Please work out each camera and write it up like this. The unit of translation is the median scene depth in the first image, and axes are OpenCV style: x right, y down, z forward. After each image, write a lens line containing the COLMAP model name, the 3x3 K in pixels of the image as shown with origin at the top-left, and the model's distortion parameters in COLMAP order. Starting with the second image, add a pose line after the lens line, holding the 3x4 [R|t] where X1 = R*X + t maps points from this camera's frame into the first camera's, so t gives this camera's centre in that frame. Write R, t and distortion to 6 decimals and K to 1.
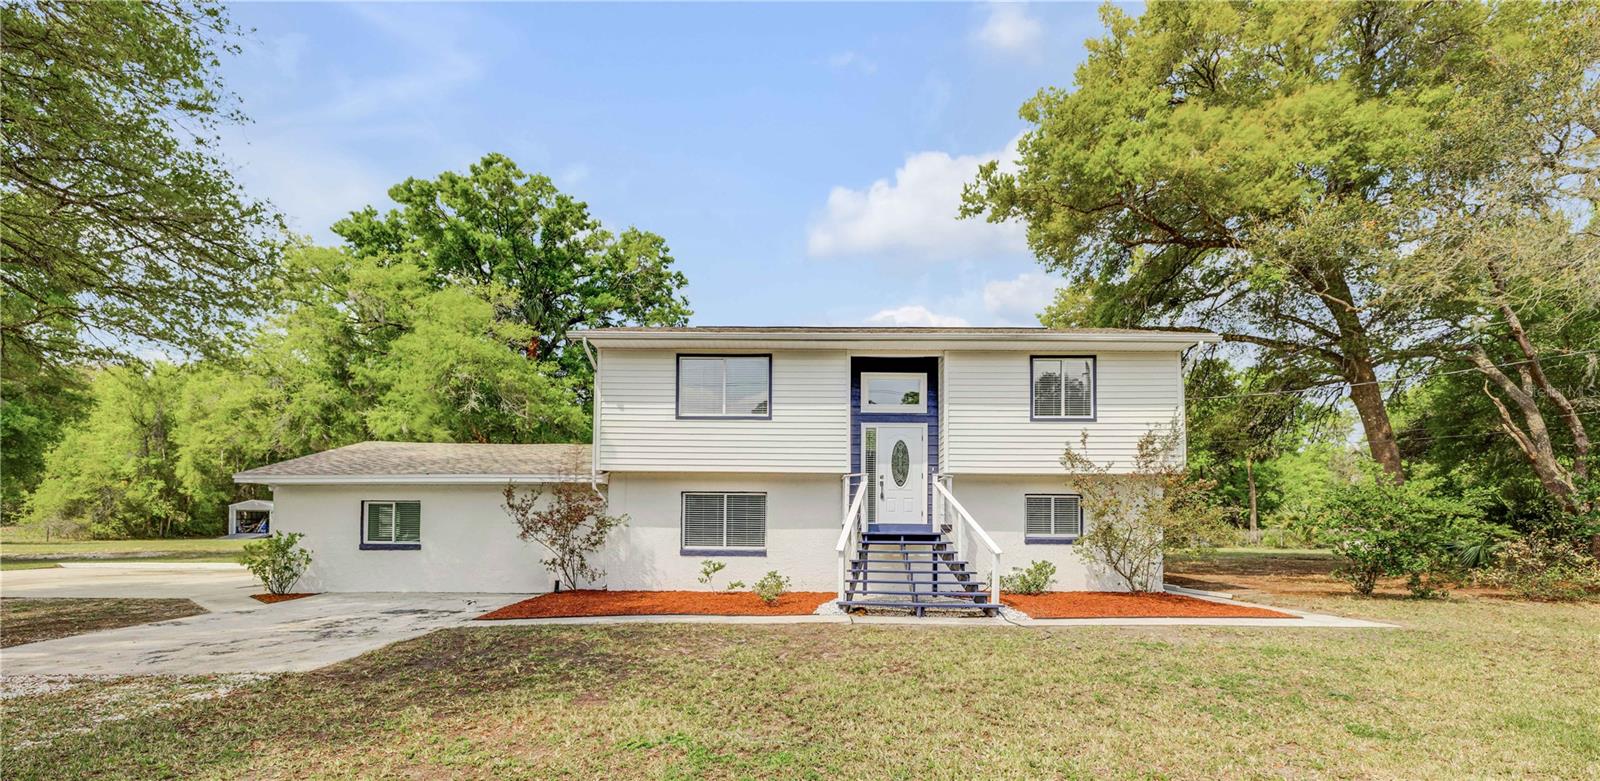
lens RADIAL K [[684.6, 0, 801.4], [0, 684.6, 525.1], [0, 0, 1]] dist [-0.024218, -0.000011]
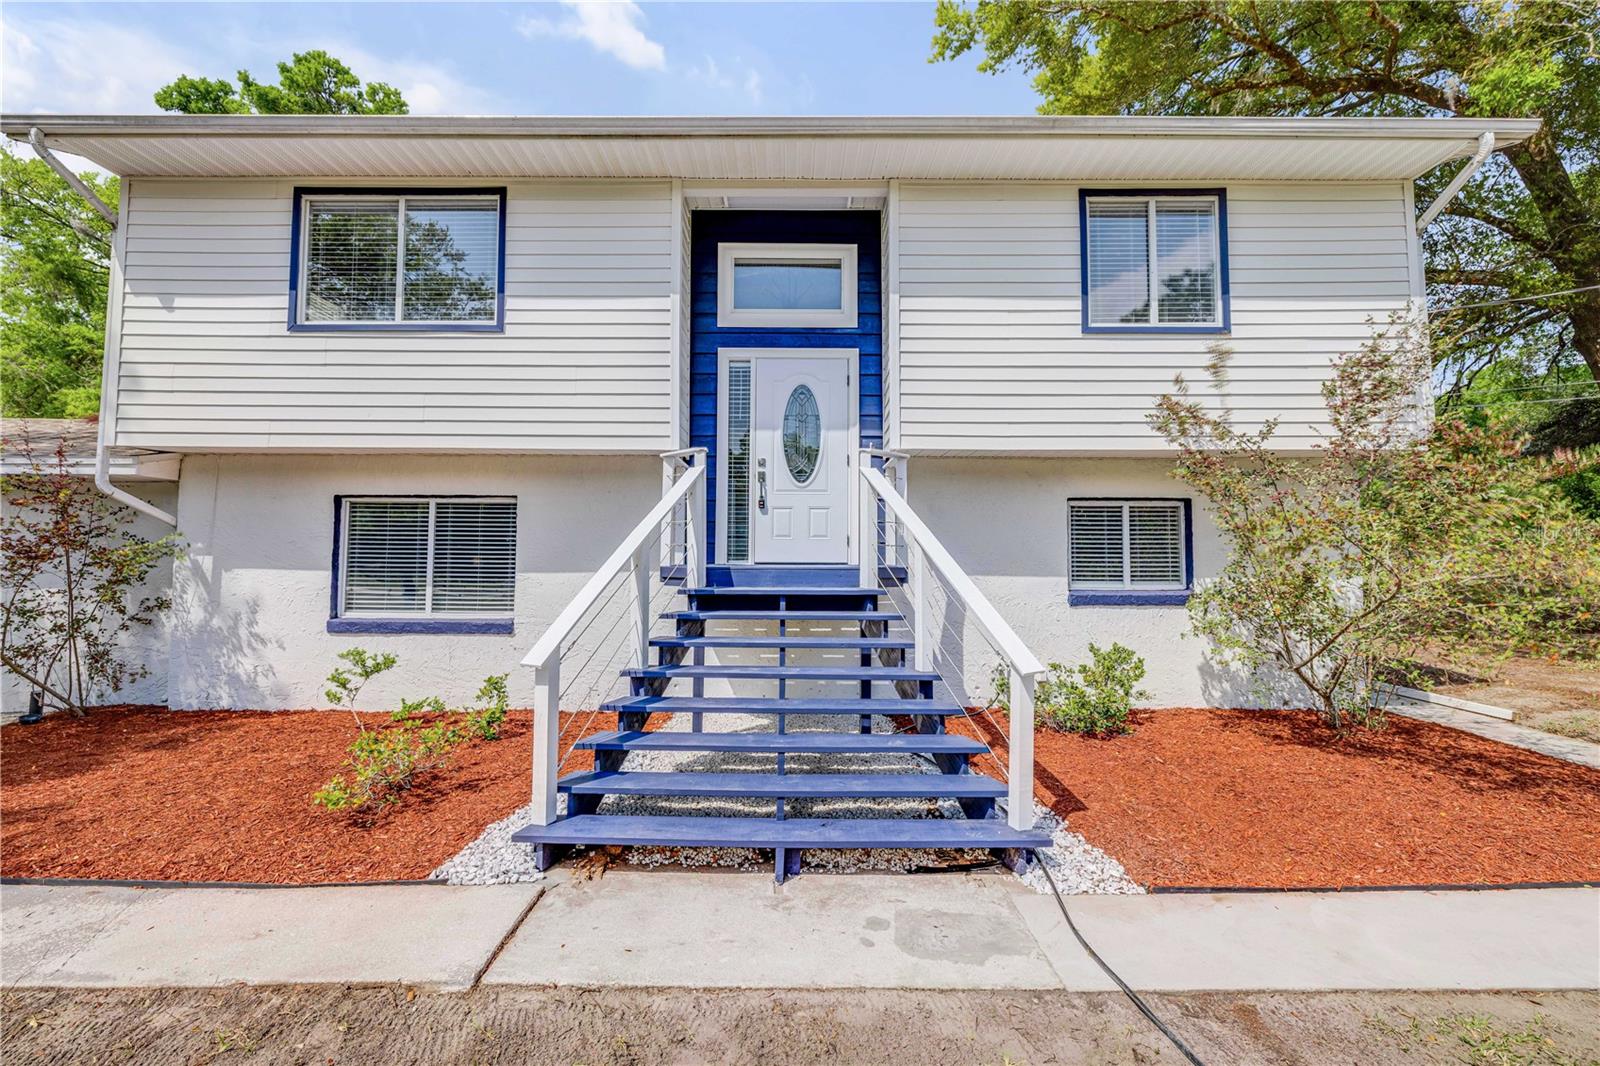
lens RADIAL K [[674.6, 0, 794.3], [0, 674.6, 508.7], [0, 0, 1]] dist [-0.001656, -0.000409]
pose [[0.999998, -0.001717, -0.000318, 0.143580], [0.001699, 0.998795, -0.049051, -0.016695], [0.000401, 0.049051, 0.998796, 0.553070]]
